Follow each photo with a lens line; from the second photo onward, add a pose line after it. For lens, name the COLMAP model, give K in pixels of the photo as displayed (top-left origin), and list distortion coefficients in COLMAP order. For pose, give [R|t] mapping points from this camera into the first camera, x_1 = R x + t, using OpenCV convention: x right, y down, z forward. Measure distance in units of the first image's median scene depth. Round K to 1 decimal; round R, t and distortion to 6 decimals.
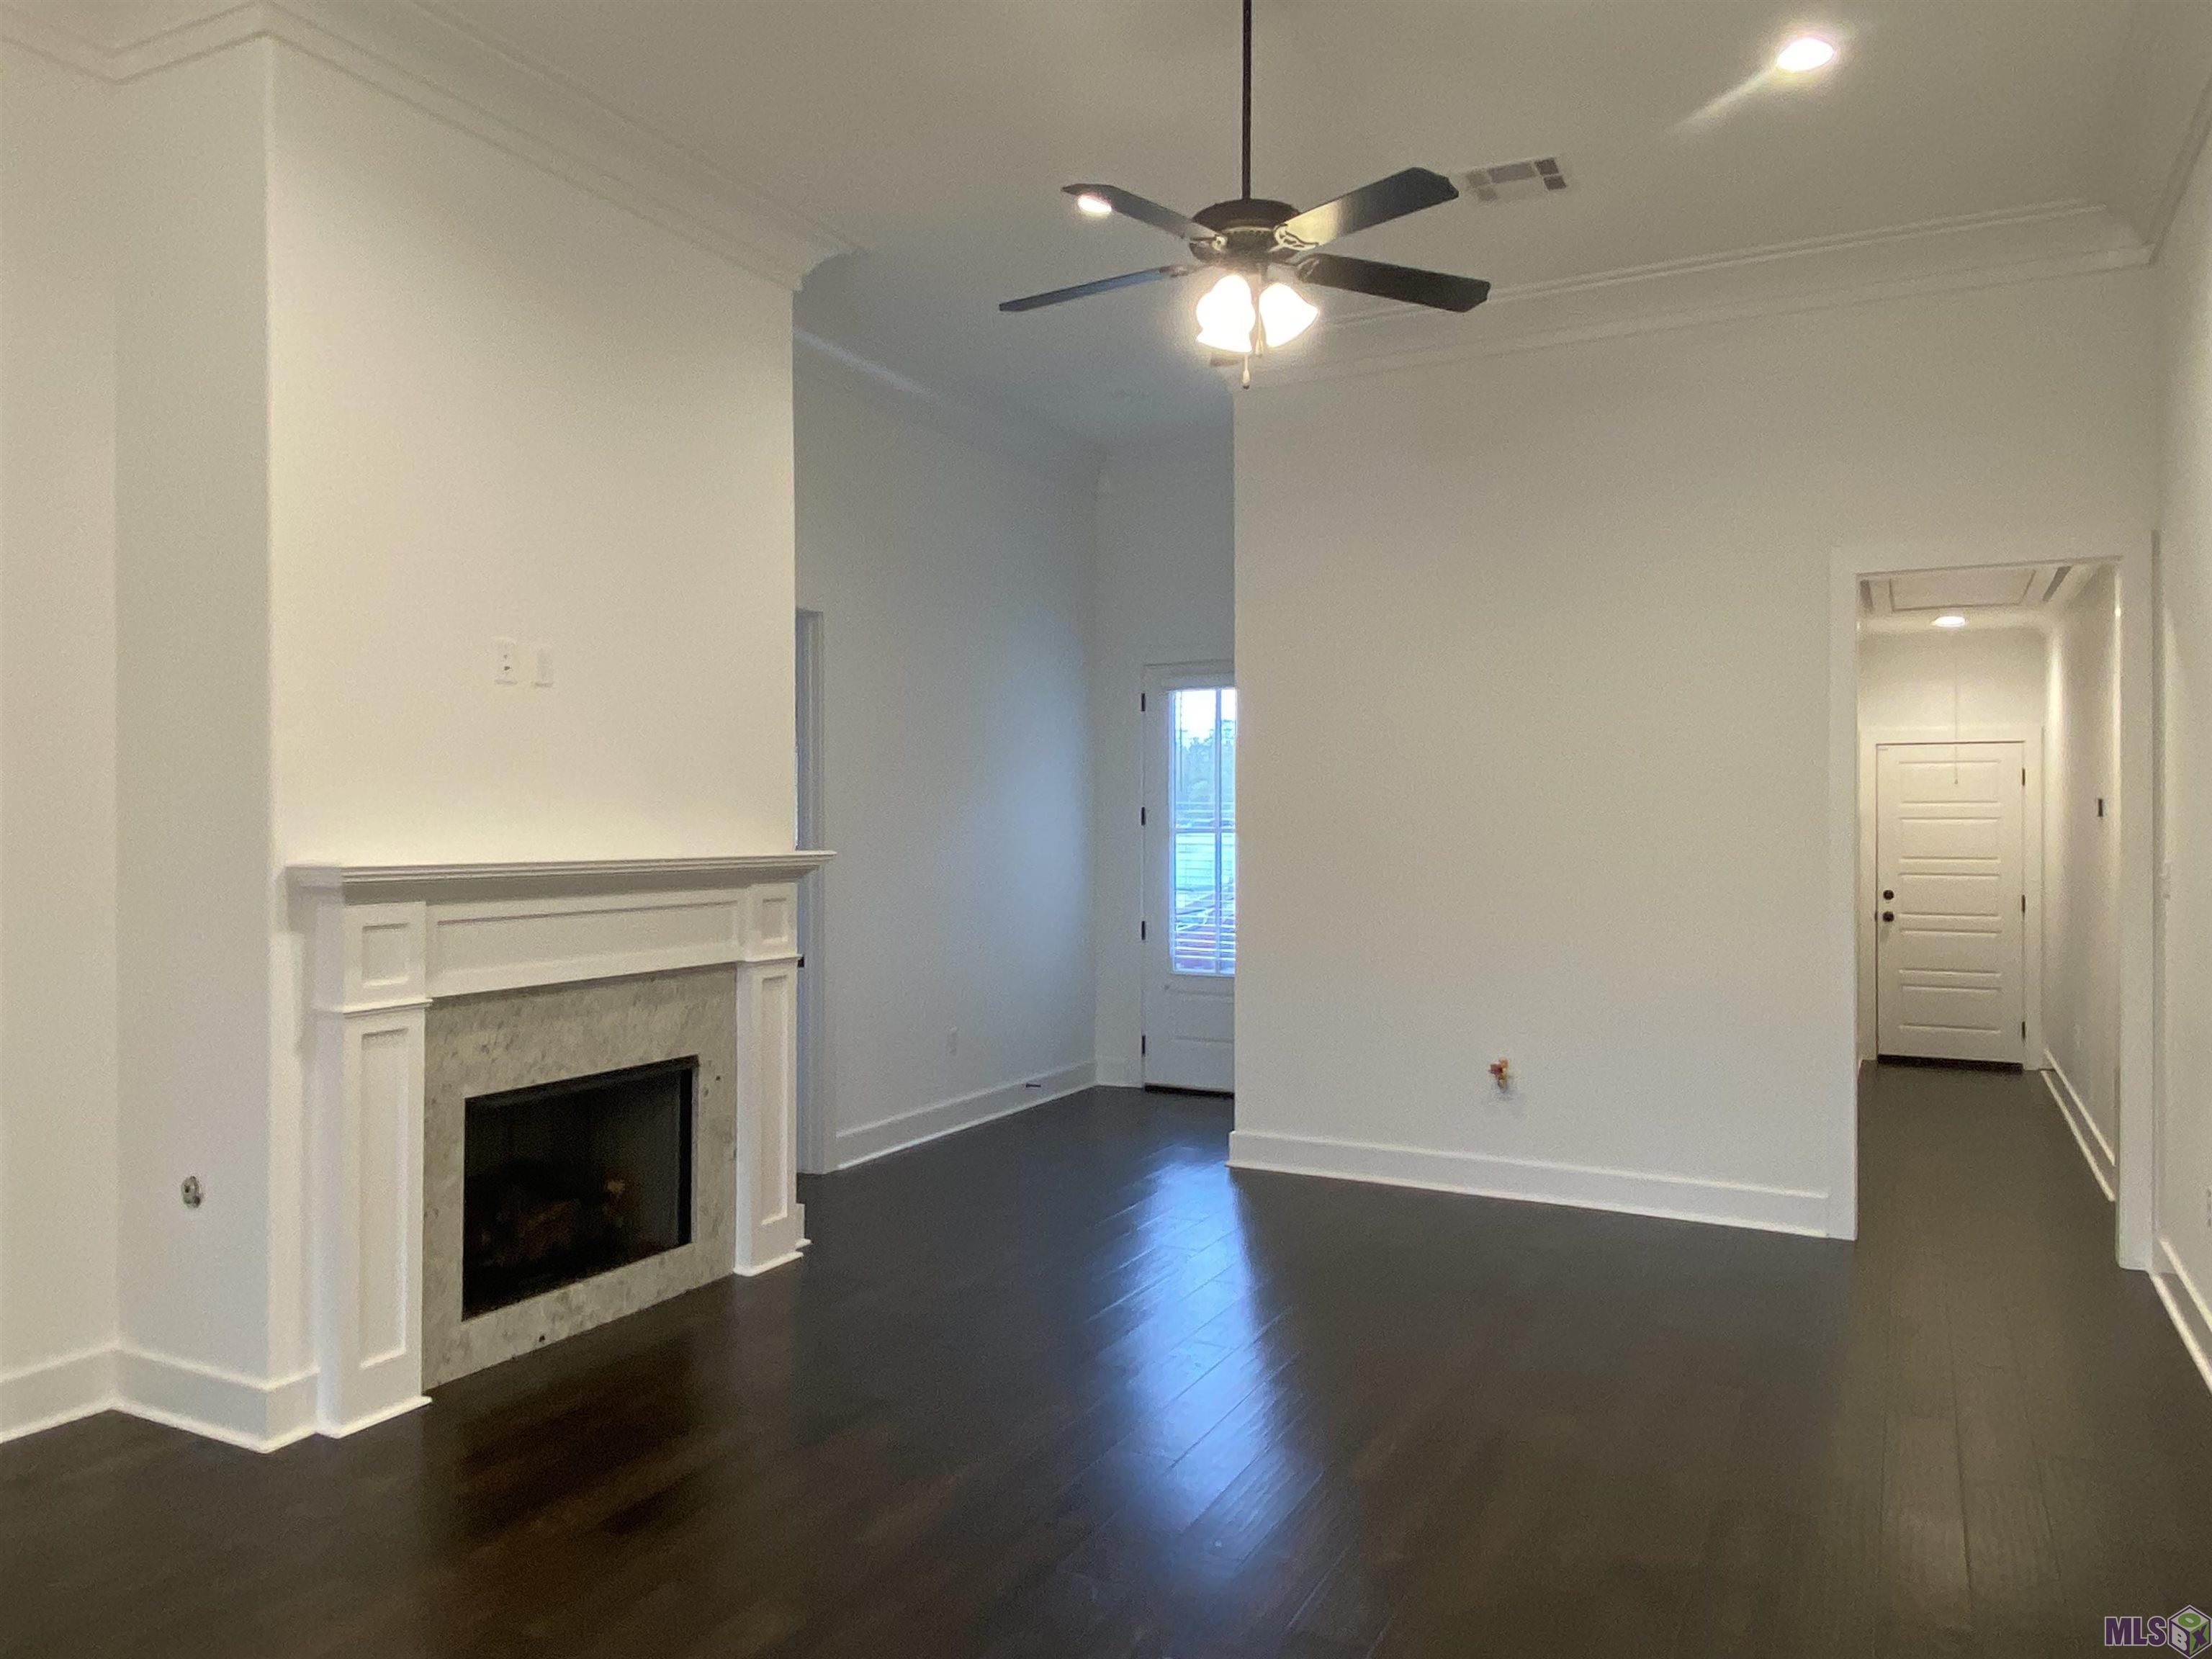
lens RADIAL K [[1587.2, 0, 1106.0], [0, 1587.2, 829.5], [0, 0, 1]] dist [0.084273, -0.113036]
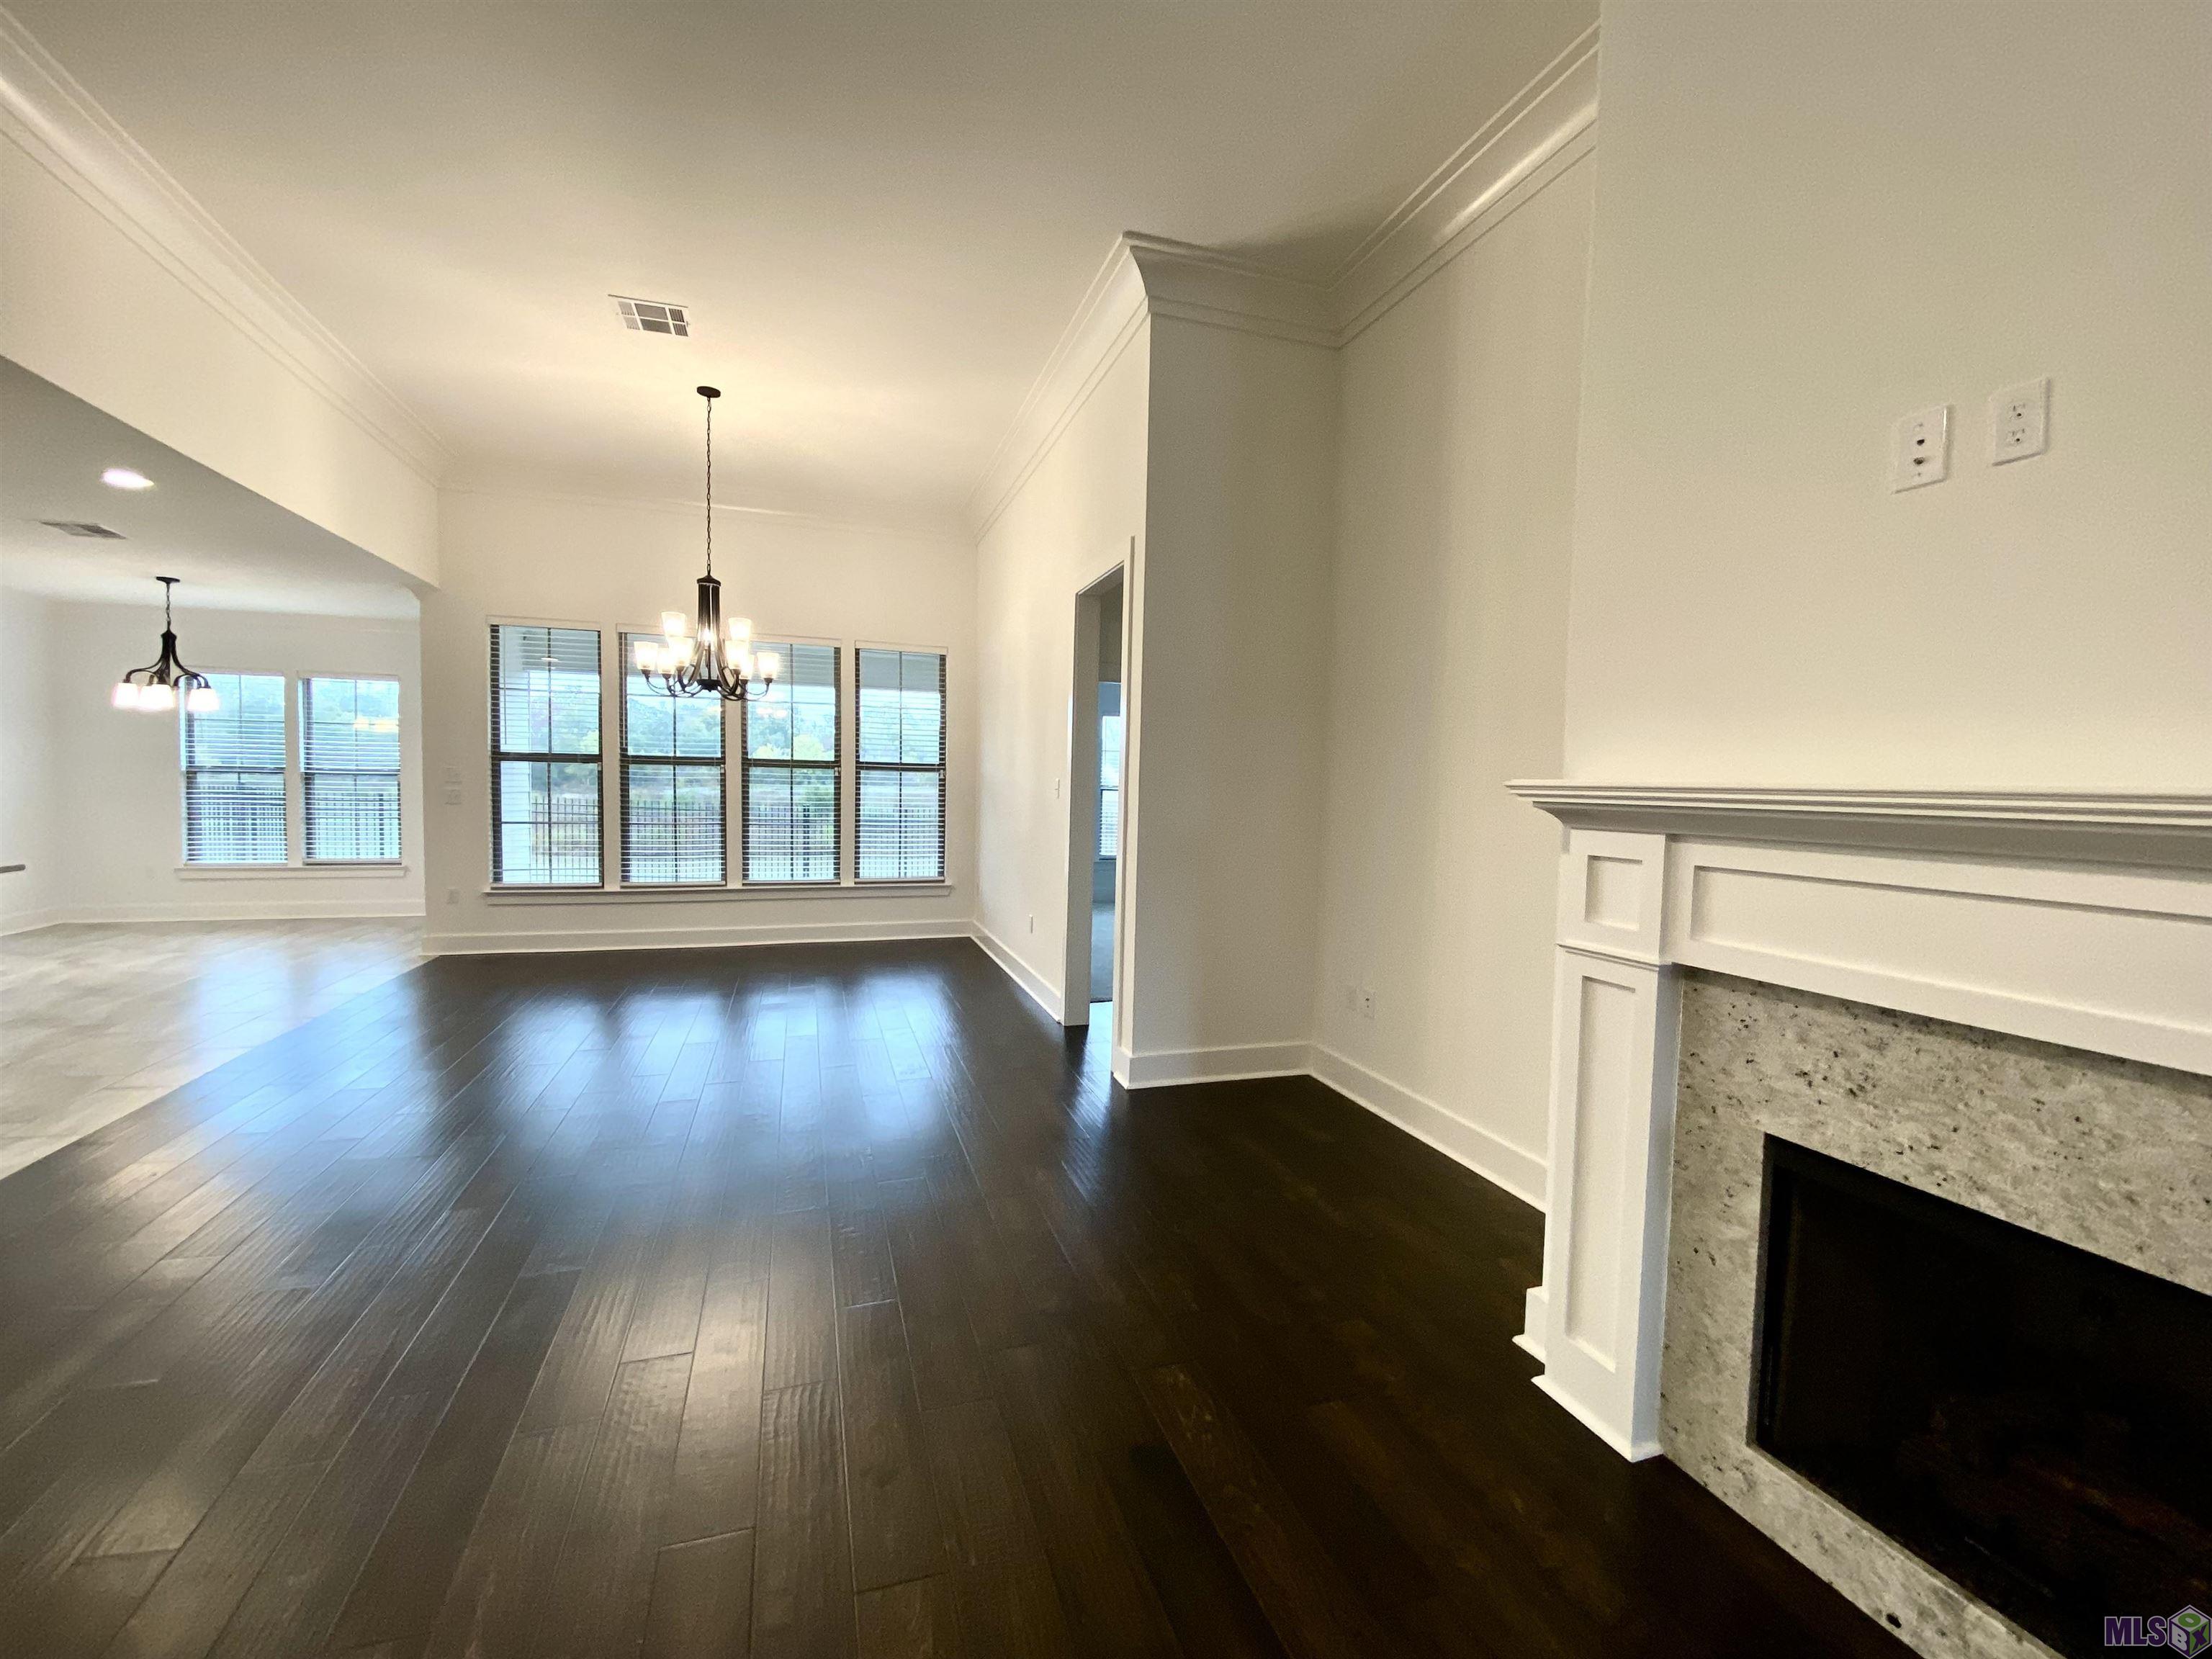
lens RADIAL K [[923.8, 0, 1136.0], [0, 923.8, 830.3], [0, 0, 1]] dist [0.001061, -0.013470]
pose [[-0.697308, 0.015690, -0.716599, 0.067934], [-0.027934, 0.998406, 0.049042, 0.025159], [0.716227, 0.054215, -0.695759, 1.037374]]
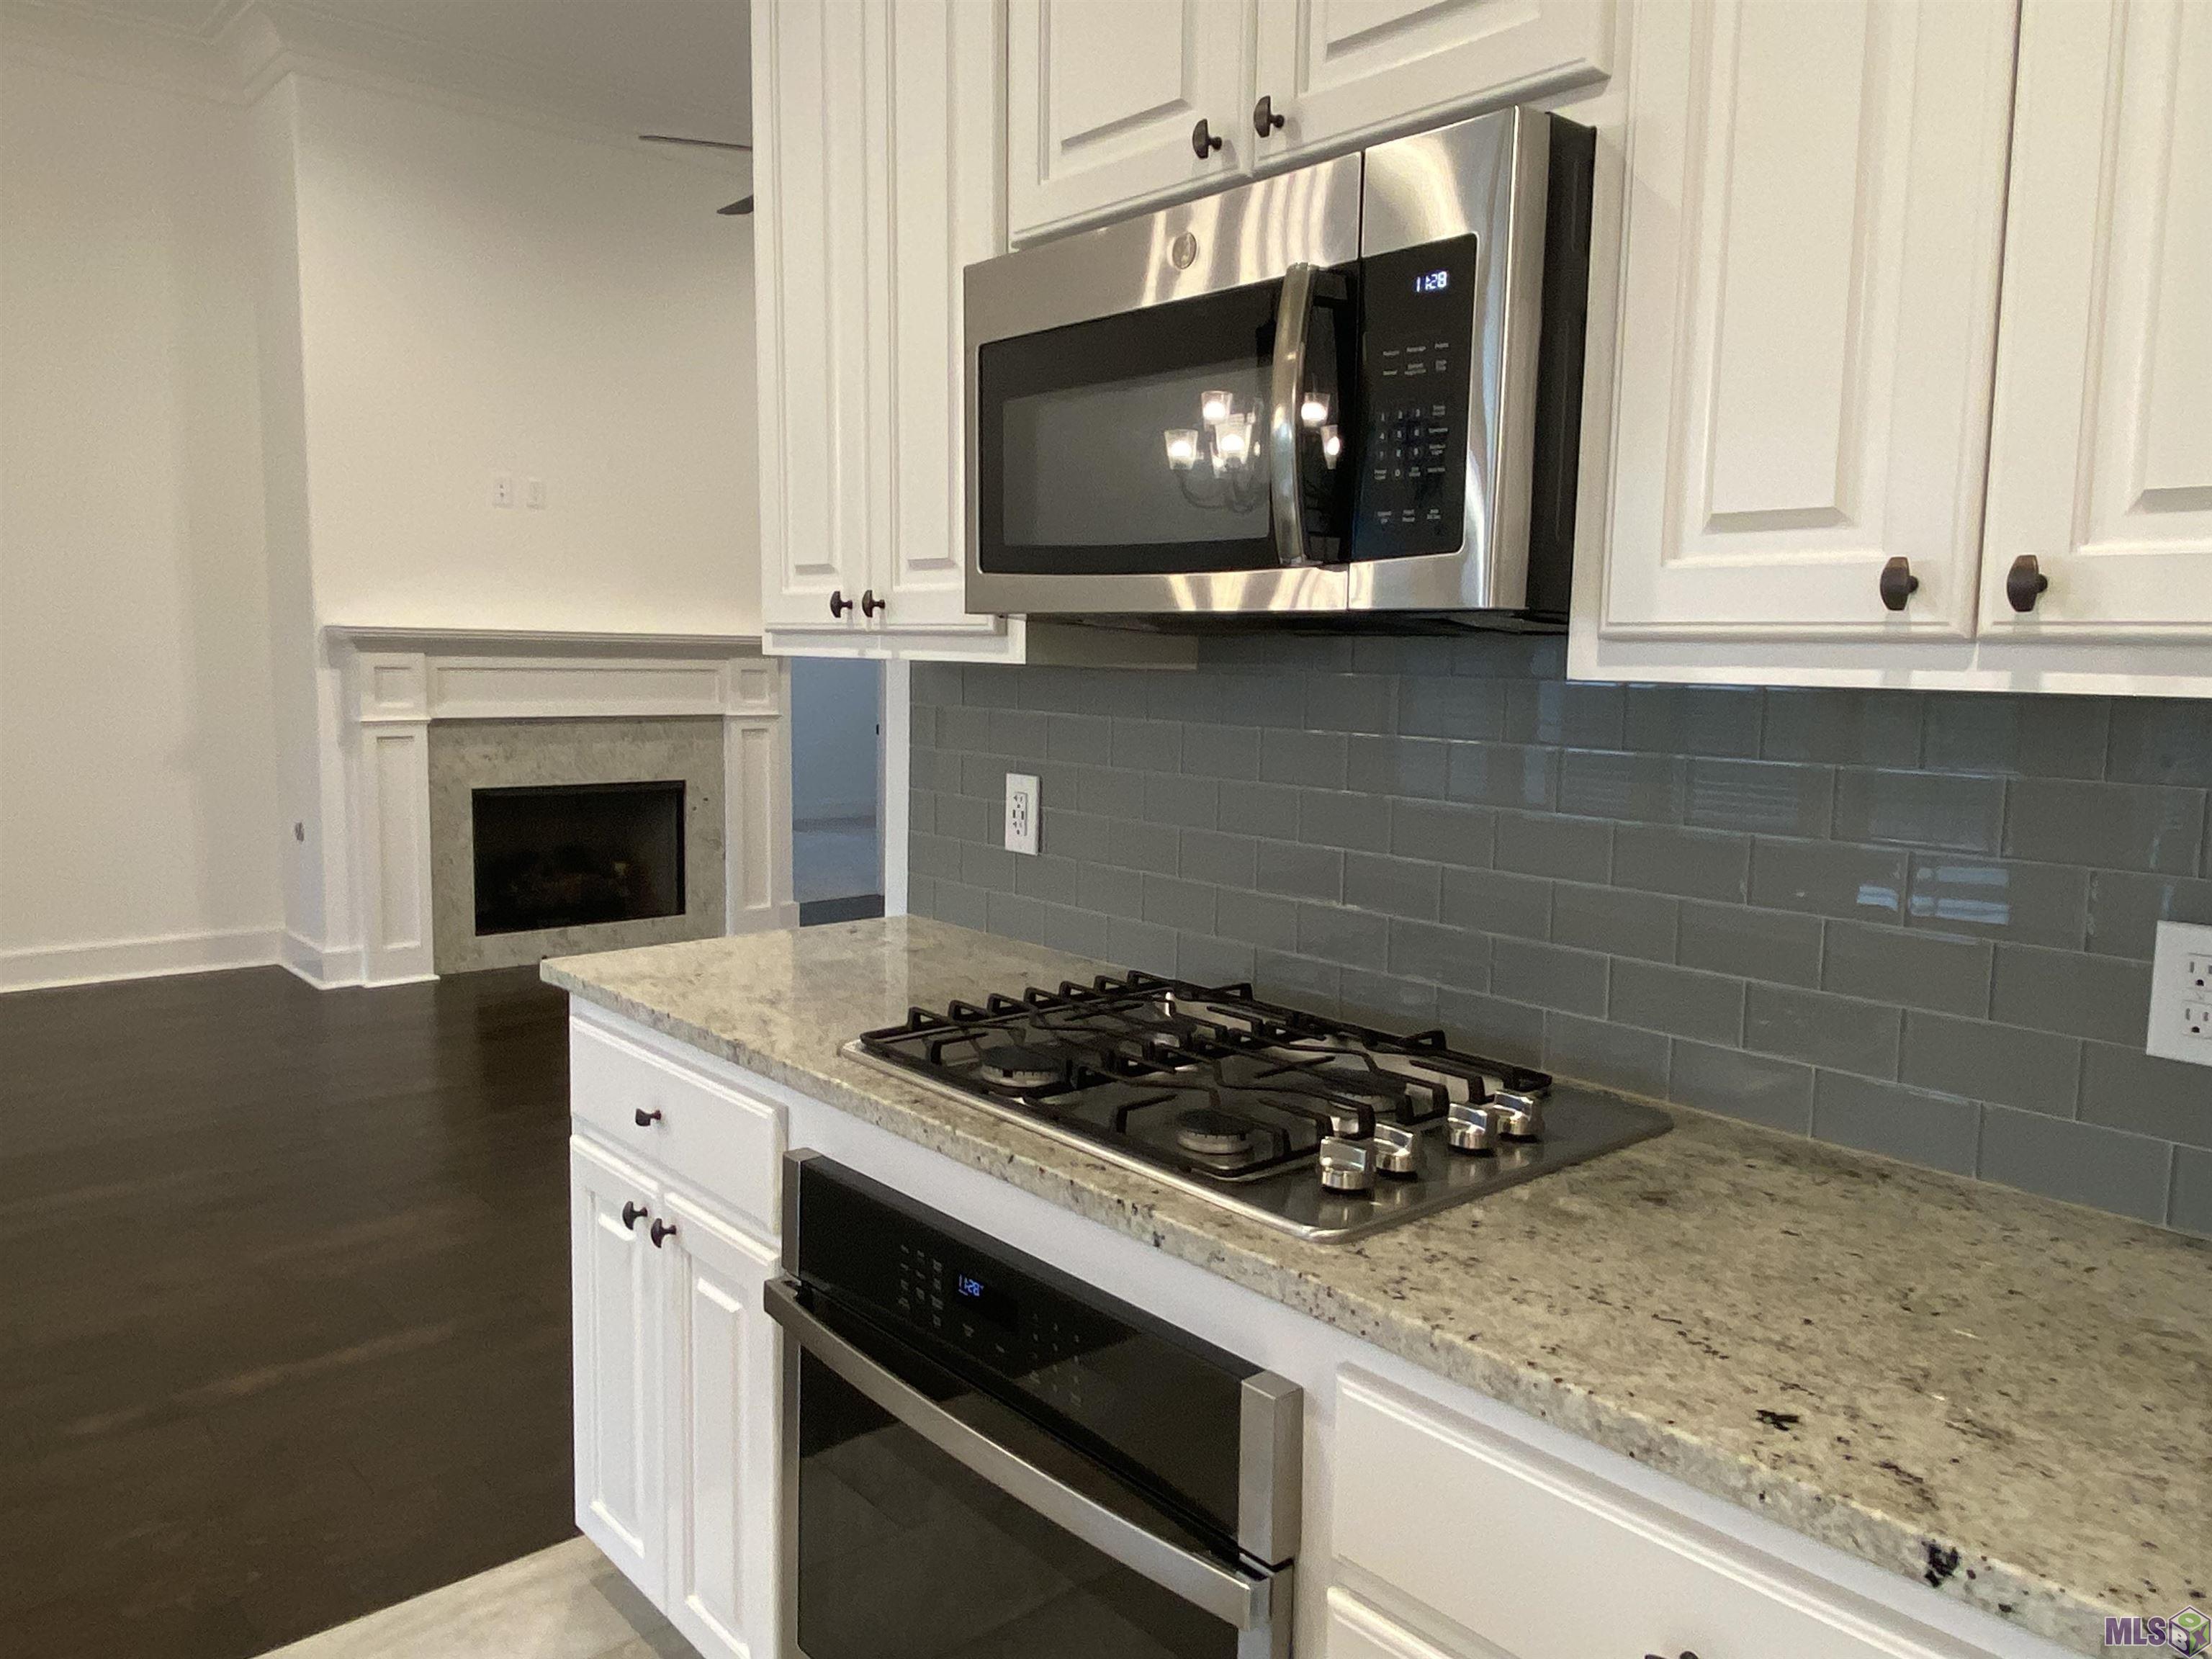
lens RADIAL K [[1587.2, 0, 1106.0], [0, 1587.2, 829.5], [0, 0, 1]] dist [0.084273, -0.113036]
pose [[0.925321, 0.058054, -0.374715, 0.683084], [-0.017806, 0.993773, 0.109993, 0.029447], [0.378767, -0.095107, 0.920592, -0.147232]]
